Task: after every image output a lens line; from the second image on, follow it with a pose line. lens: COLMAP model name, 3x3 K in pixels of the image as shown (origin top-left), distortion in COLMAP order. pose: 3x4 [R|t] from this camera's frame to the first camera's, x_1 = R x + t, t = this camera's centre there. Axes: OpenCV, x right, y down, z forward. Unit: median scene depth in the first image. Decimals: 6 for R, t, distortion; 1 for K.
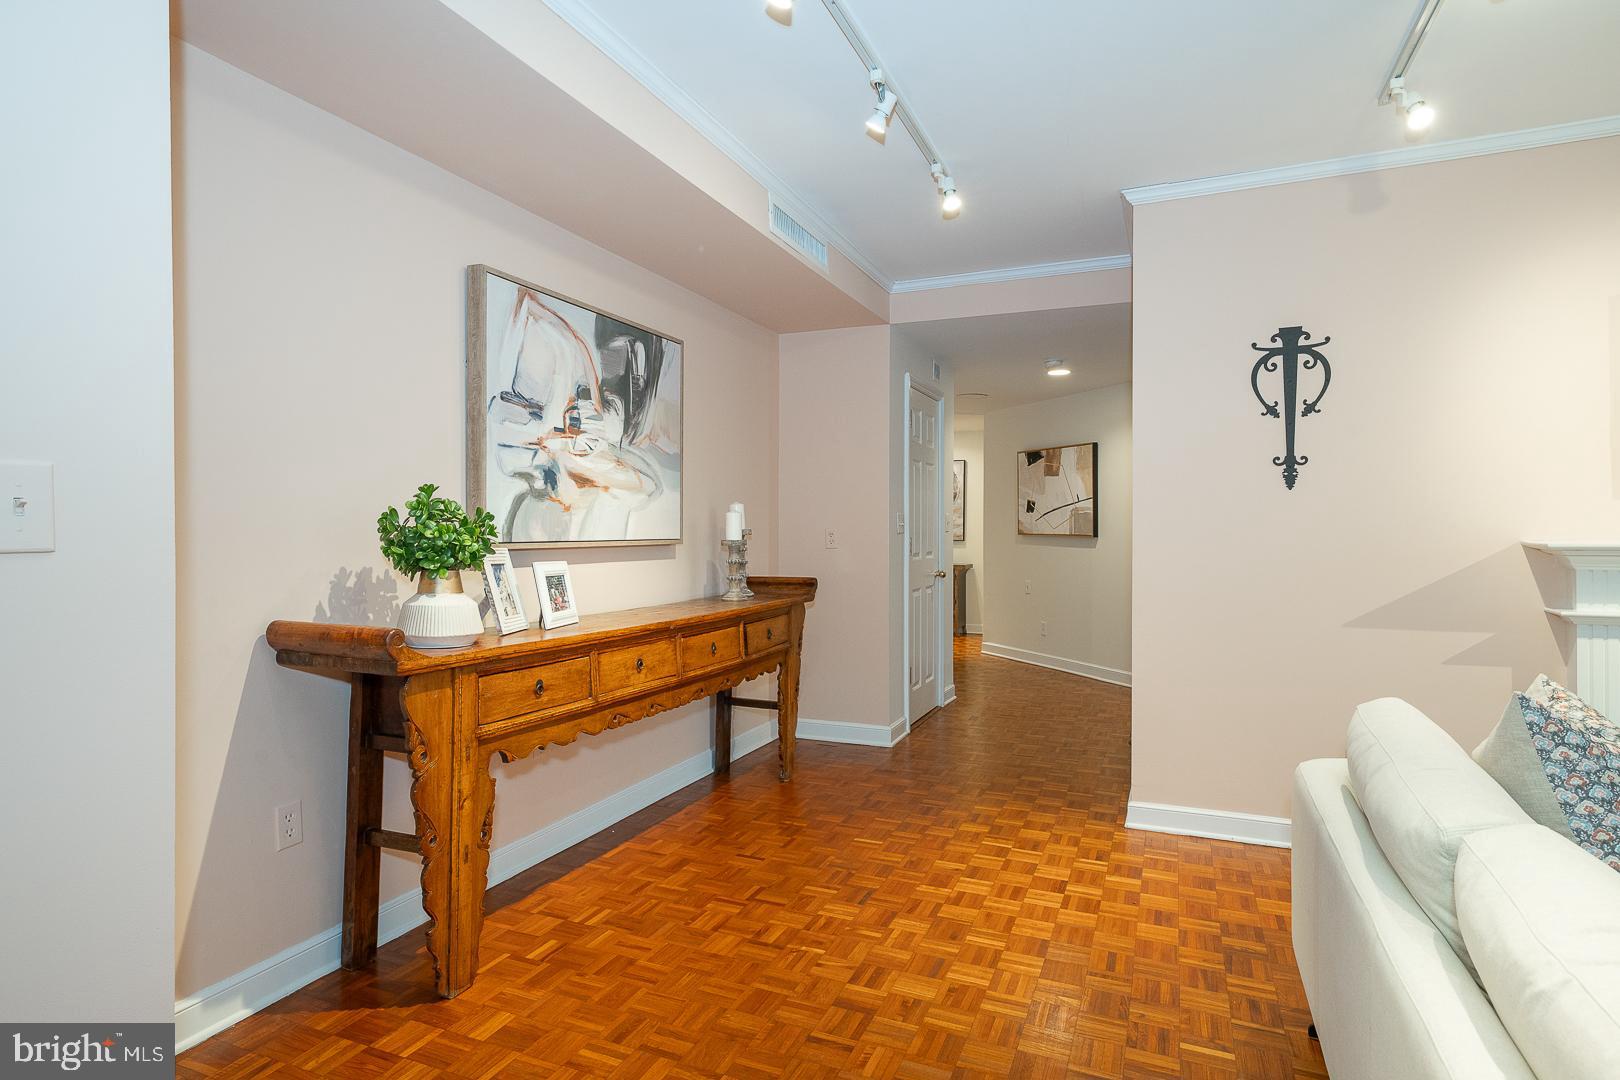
lens RADIAL K [[860.5, 0, 812.6], [0, 860.5, 534.3], [0, 0, 1]] dist [0.012261, 0.000069]
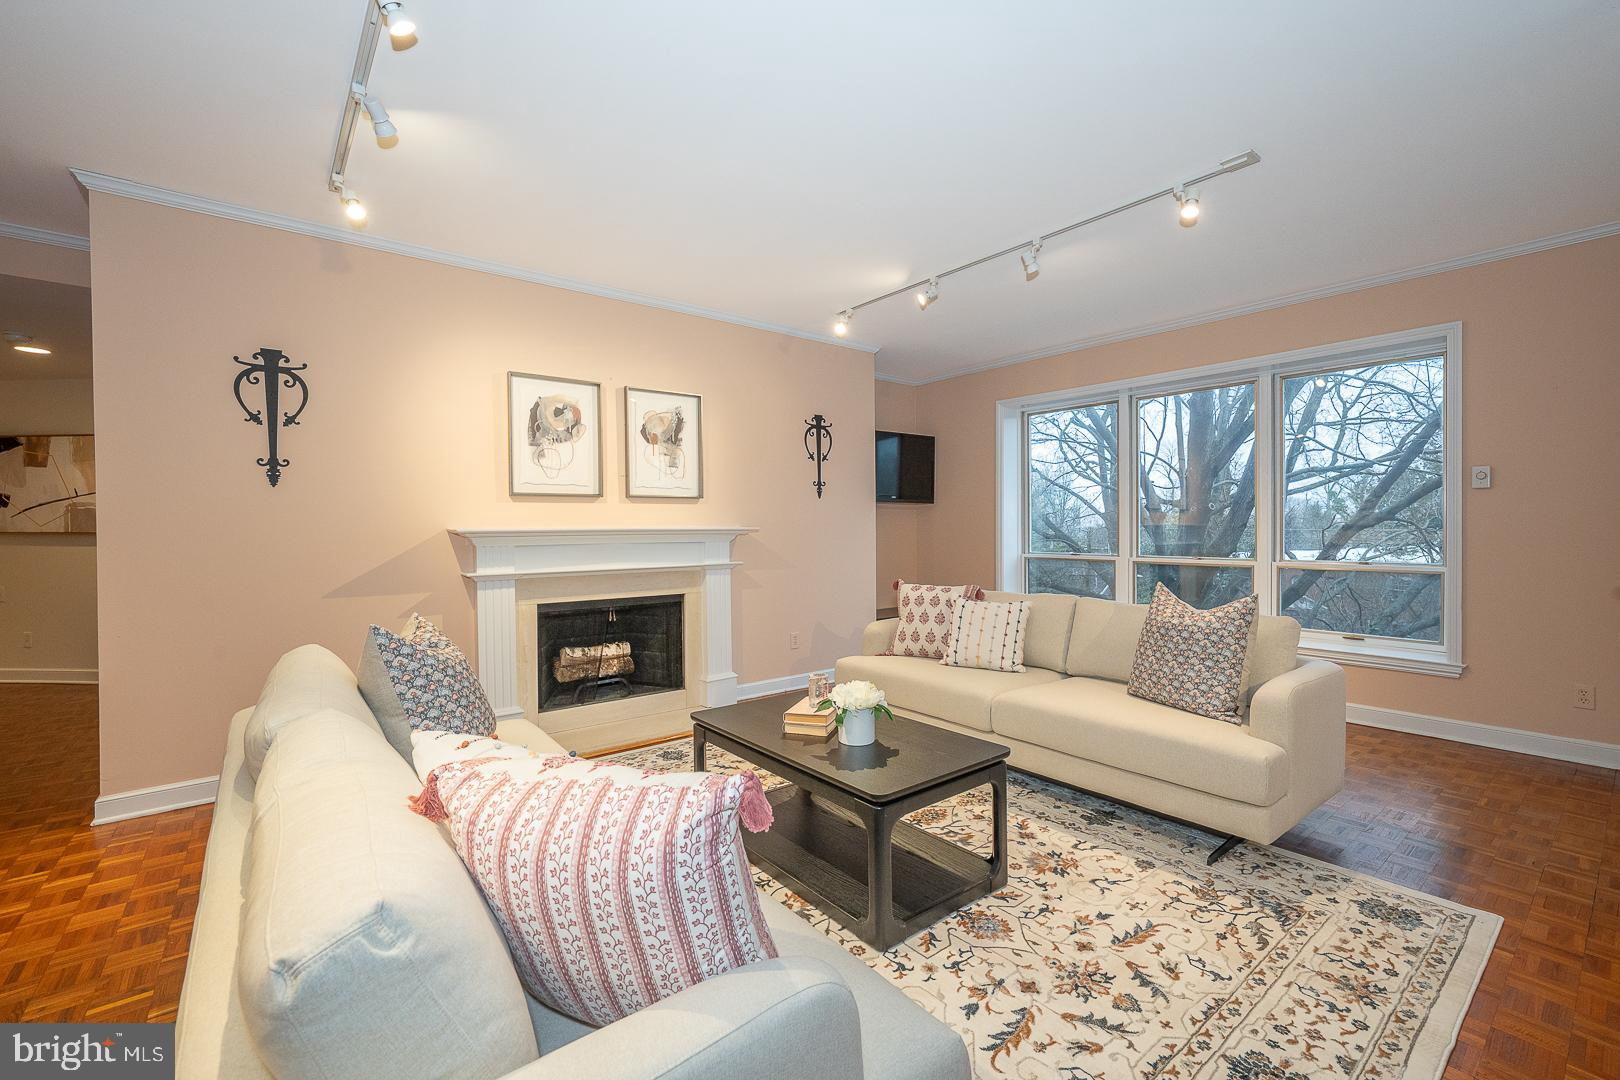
lens RADIAL K [[688.4, 0, 814.9], [0, 688.4, 534.1], [0, 0, 1]] dist [-0.013489, 0.006239]
pose [[0.470178, -0.011984, 0.882490, 0.079056], [0.012389, 0.999899, 0.006977, 0.016492], [-0.882485, 0.007653, 0.470279, -0.099335]]
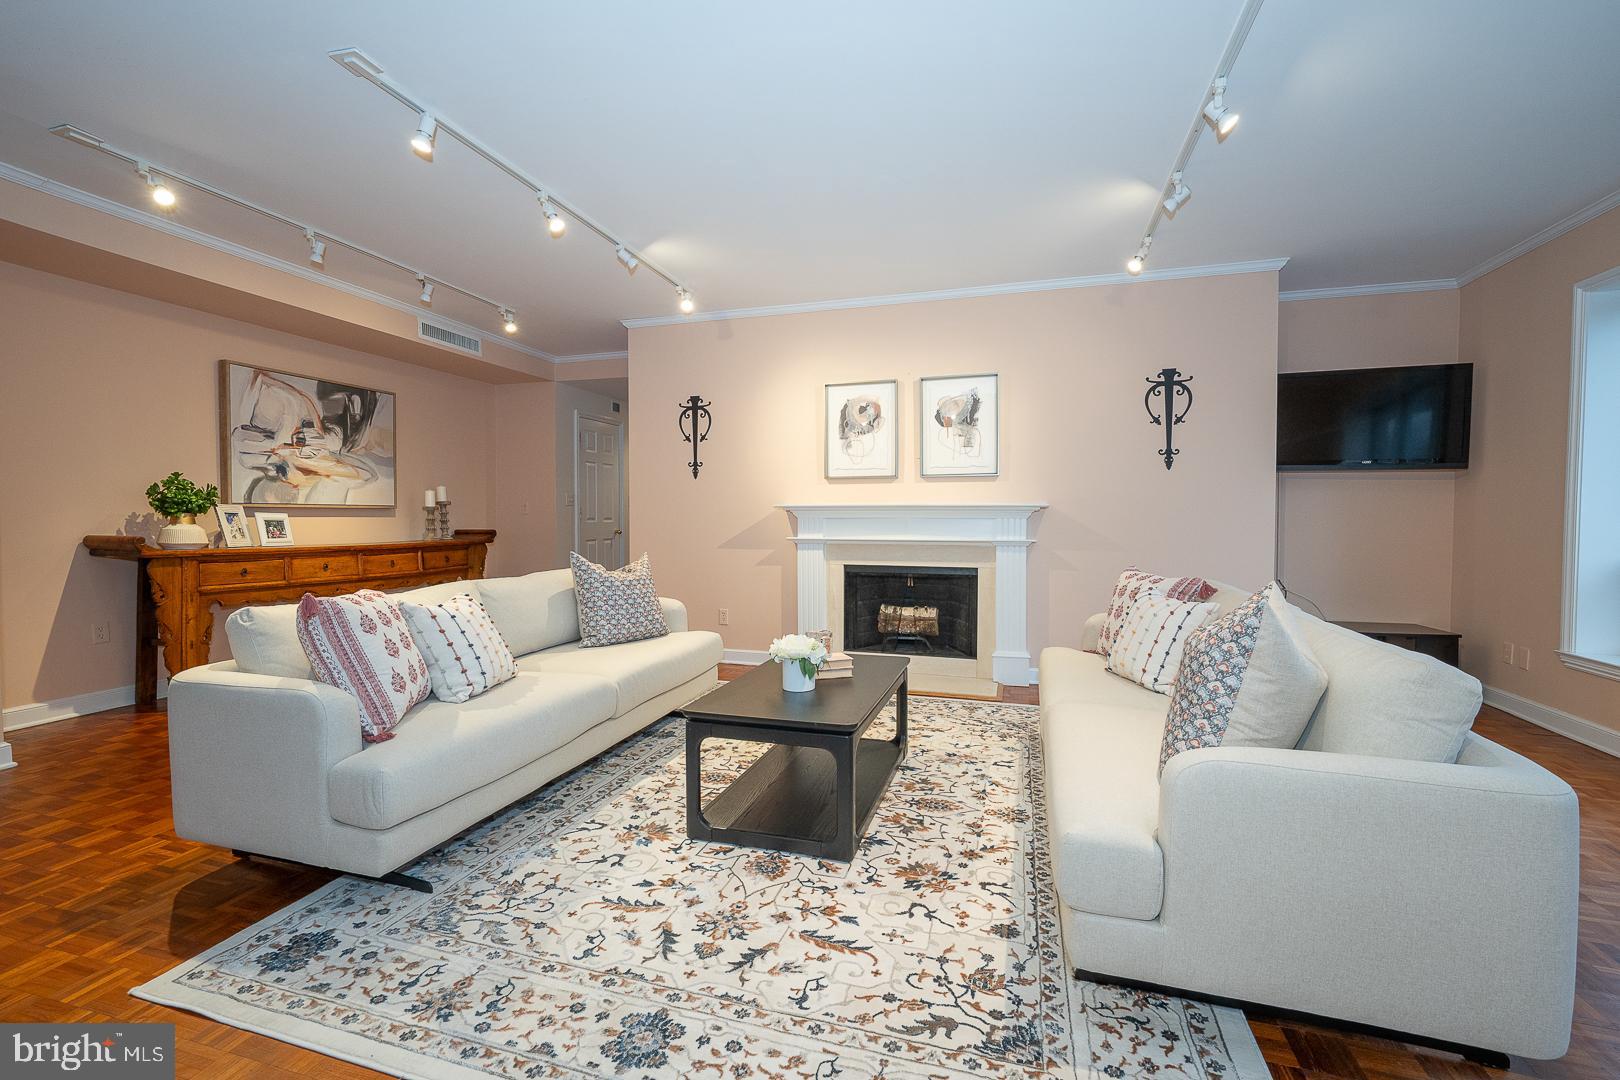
lens RADIAL K [[688.4, 0, 814.9], [0, 688.4, 534.1], [0, 0, 1]] dist [-0.013489, 0.006239]
pose [[0.994155, -0.001296, 0.107950, 0.696006], [-0.000832, 0.999806, 0.019667, 0.044472], [-0.107955, -0.019642, 0.993962, -0.618383]]
